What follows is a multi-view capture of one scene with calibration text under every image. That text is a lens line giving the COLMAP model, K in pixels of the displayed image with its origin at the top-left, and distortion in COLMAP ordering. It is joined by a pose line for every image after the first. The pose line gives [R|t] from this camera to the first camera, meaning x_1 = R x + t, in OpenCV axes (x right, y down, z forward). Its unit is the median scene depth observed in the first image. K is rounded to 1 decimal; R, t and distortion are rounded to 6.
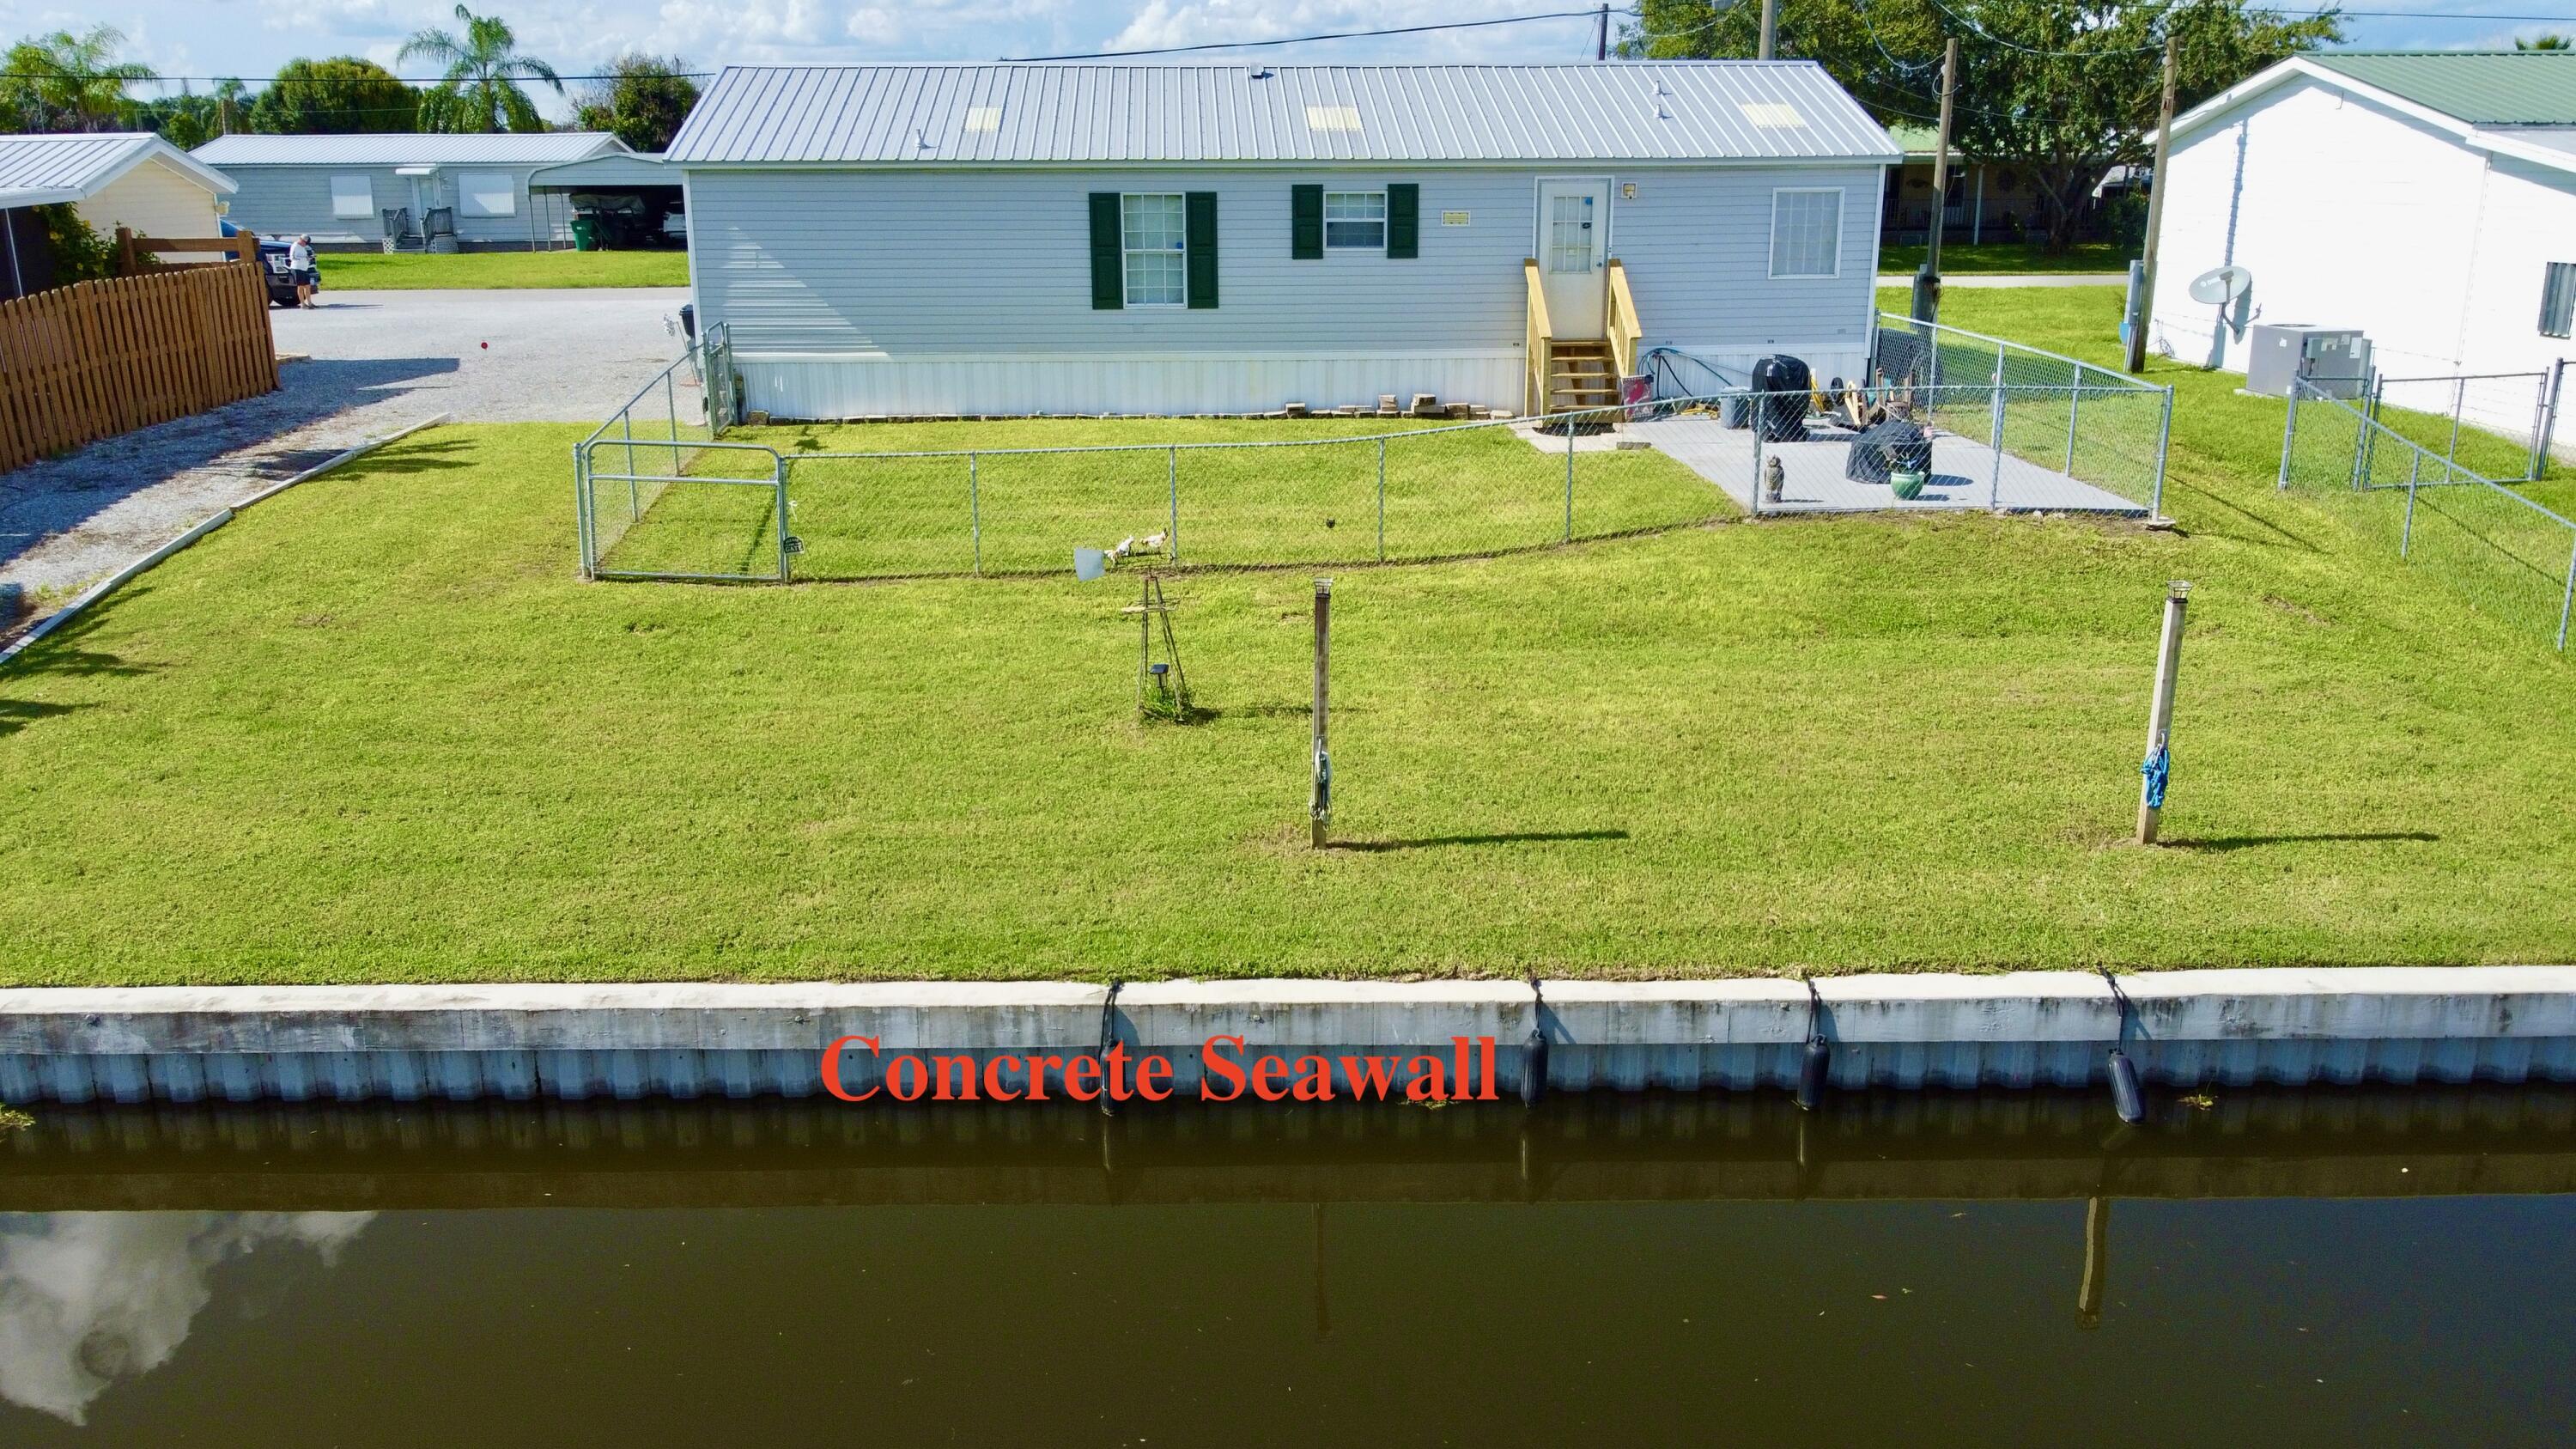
lens RADIAL K [[1968.7, 0, 1275.6], [0, 1968.7, 732.9], [0, 0, 1]] dist [-0.007579, -0.002586]
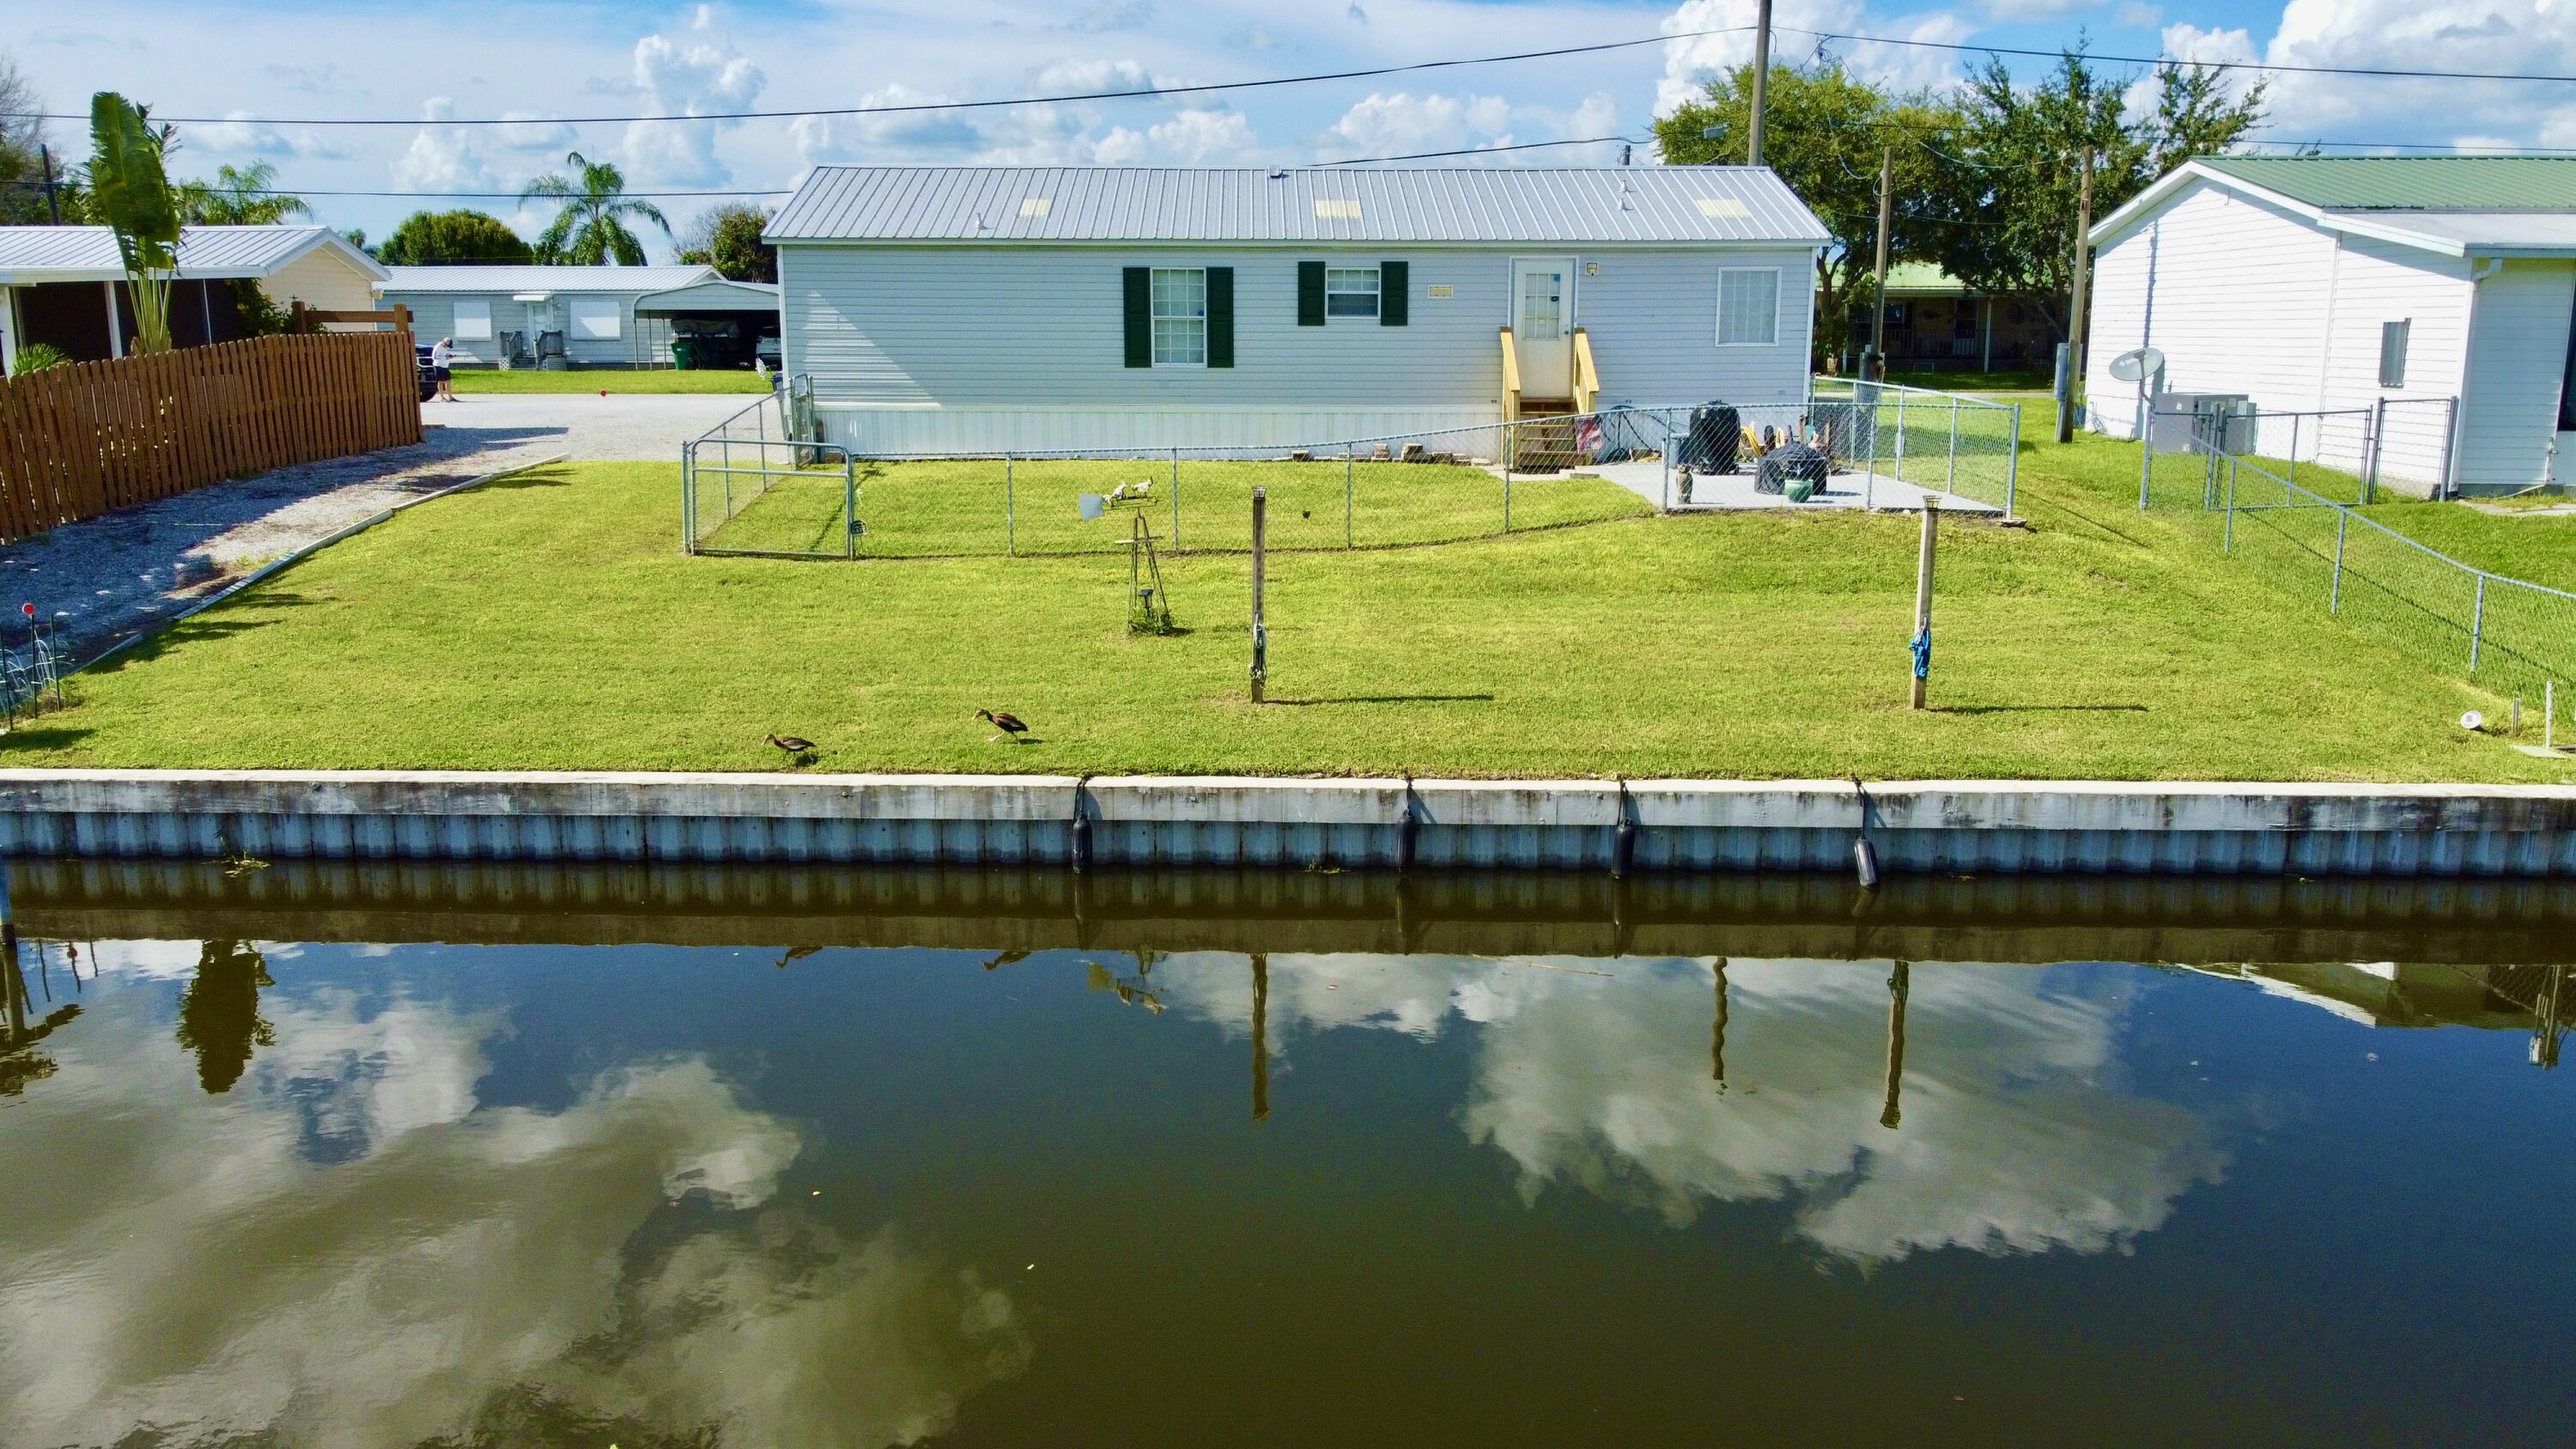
lens RADIAL K [[1968.7, 0, 1275.6], [0, 1968.7, 732.9], [0, 0, 1]] dist [-0.007579, -0.002586]
pose [[0.999278, 0.013168, -0.035651, 0.041023], [-0.015940, 0.996777, -0.078622, 0.091438], [0.034501, 0.079134, 0.996267, -0.135632]]
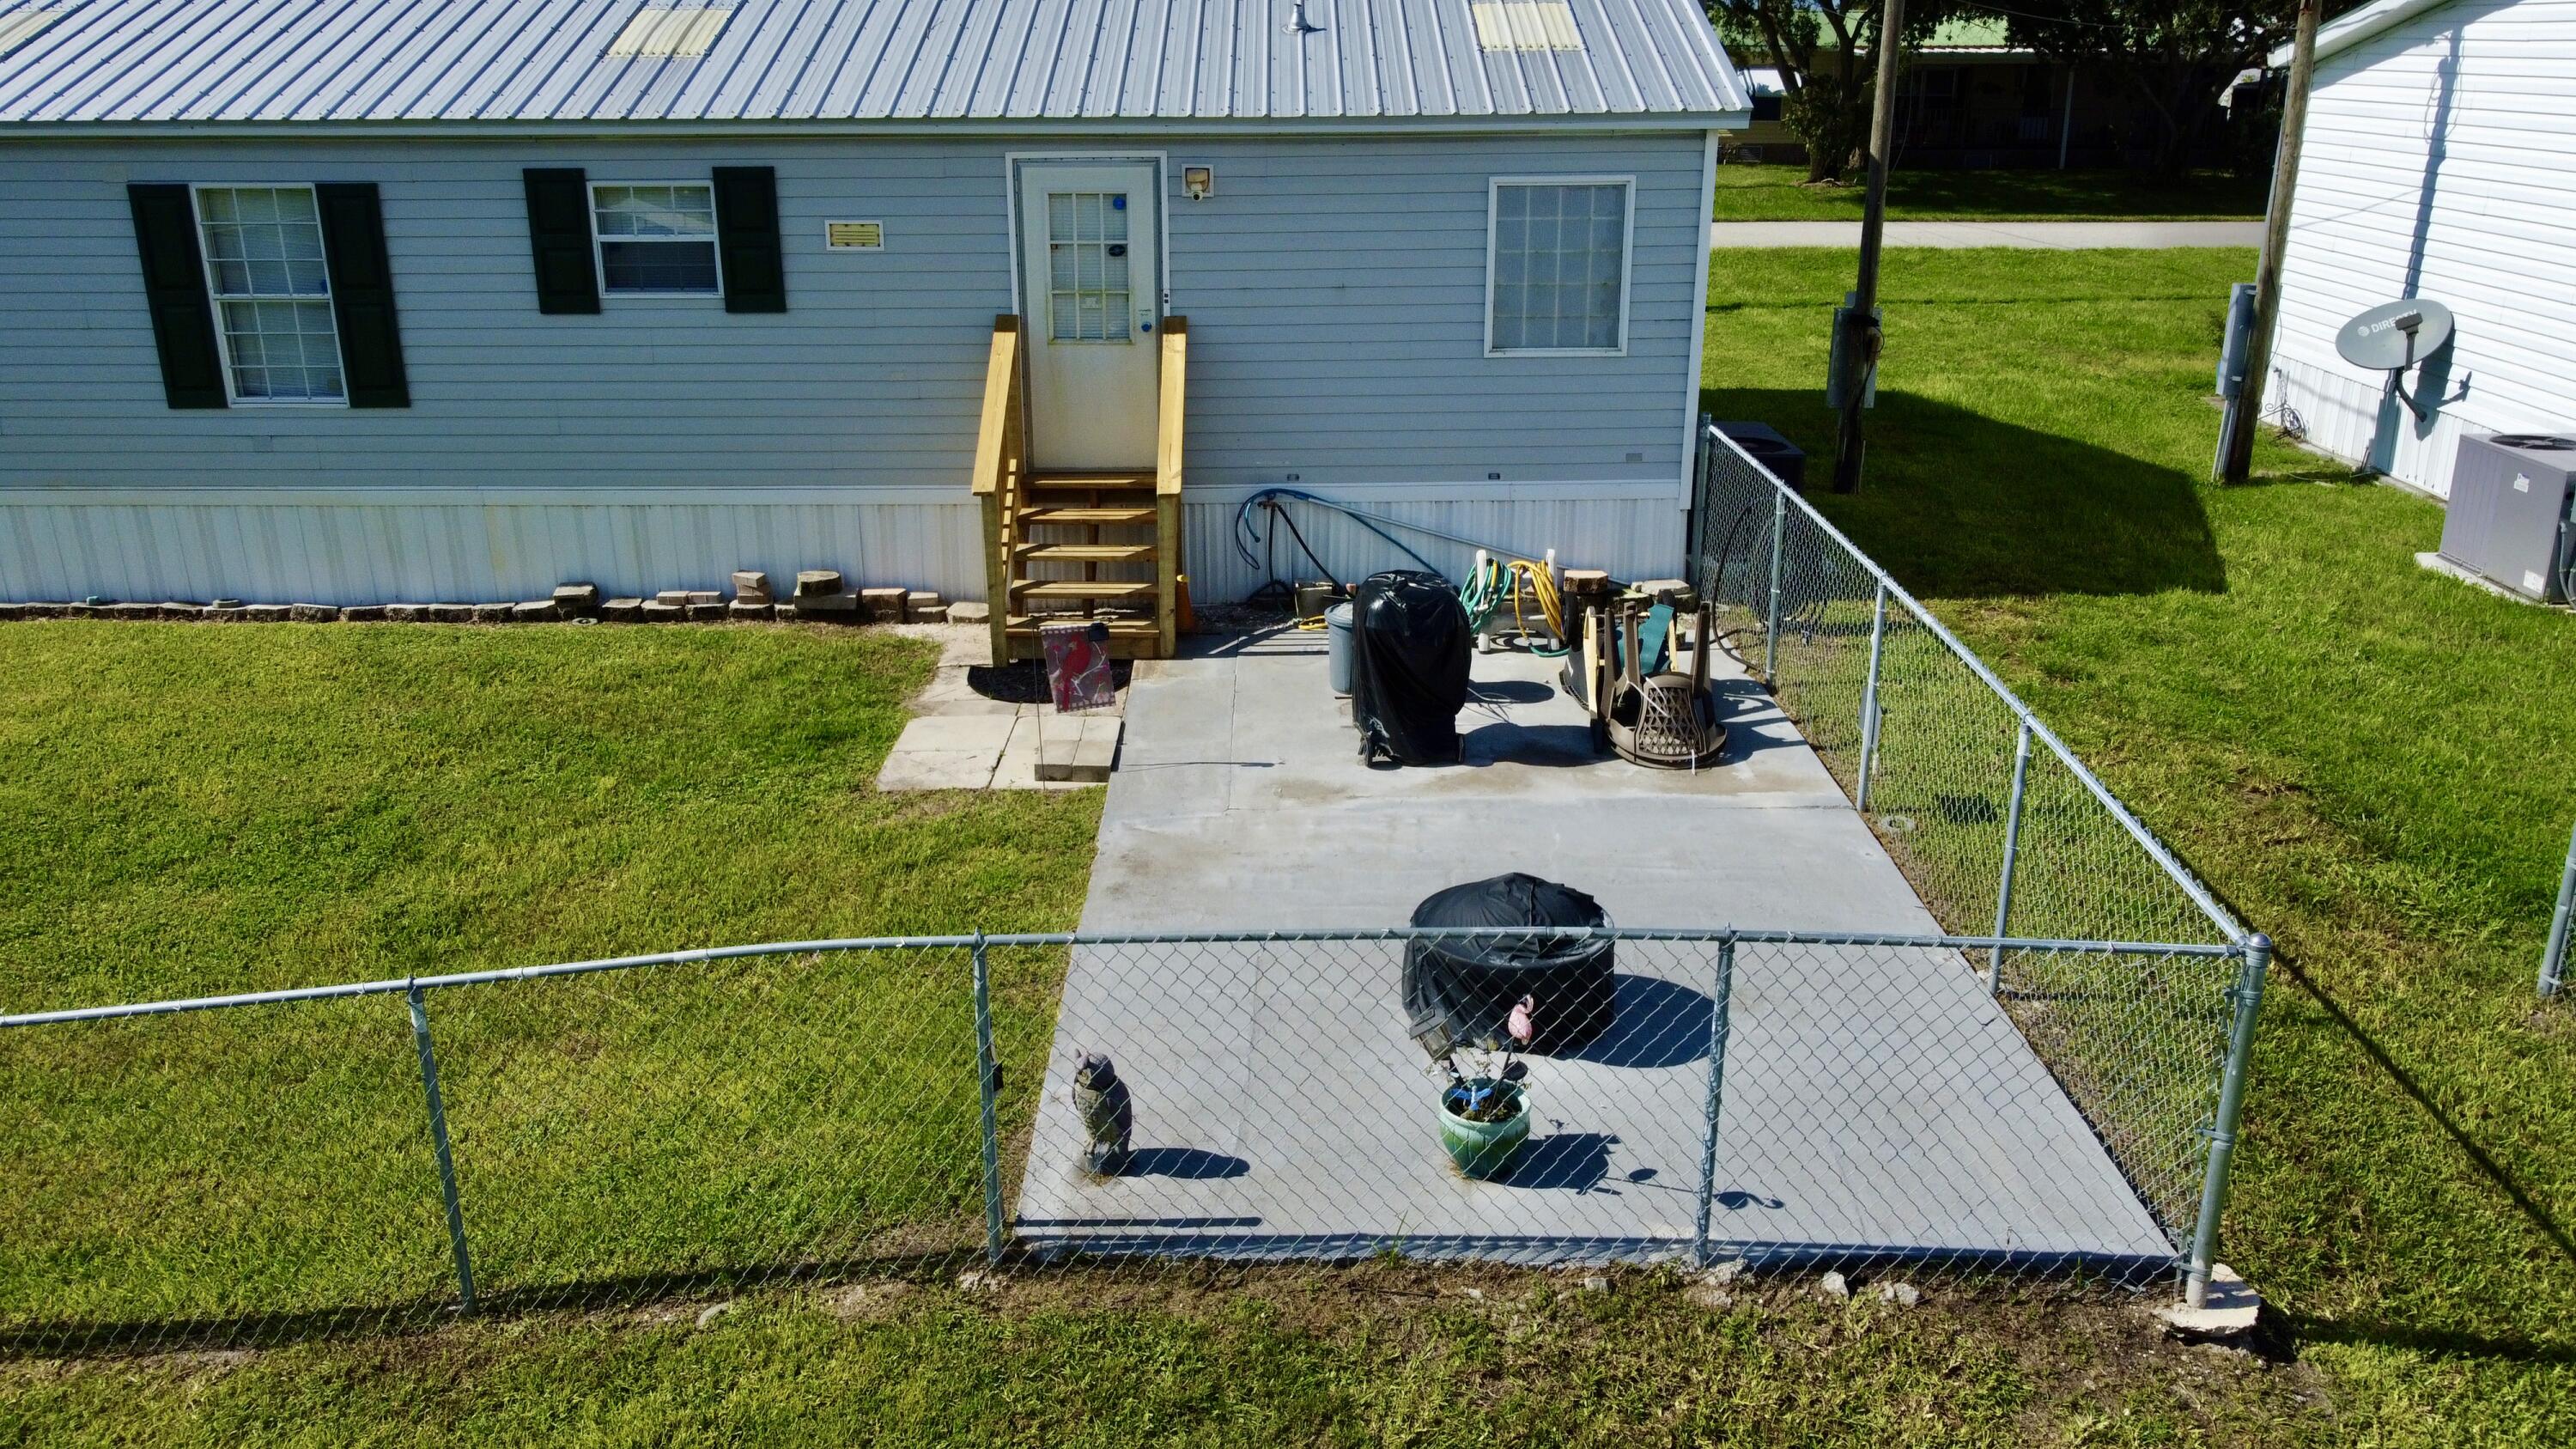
lens RADIAL K [[1968.7, 0, 1275.6], [0, 1968.7, 732.9], [0, 0, 1]] dist [-0.007579, -0.002586]
pose [[0.998506, 0.019606, -0.051002, 0.236266], [-0.016636, 0.998177, 0.058012, -0.171007], [0.052046, -0.057077, 0.997012, 0.511864]]
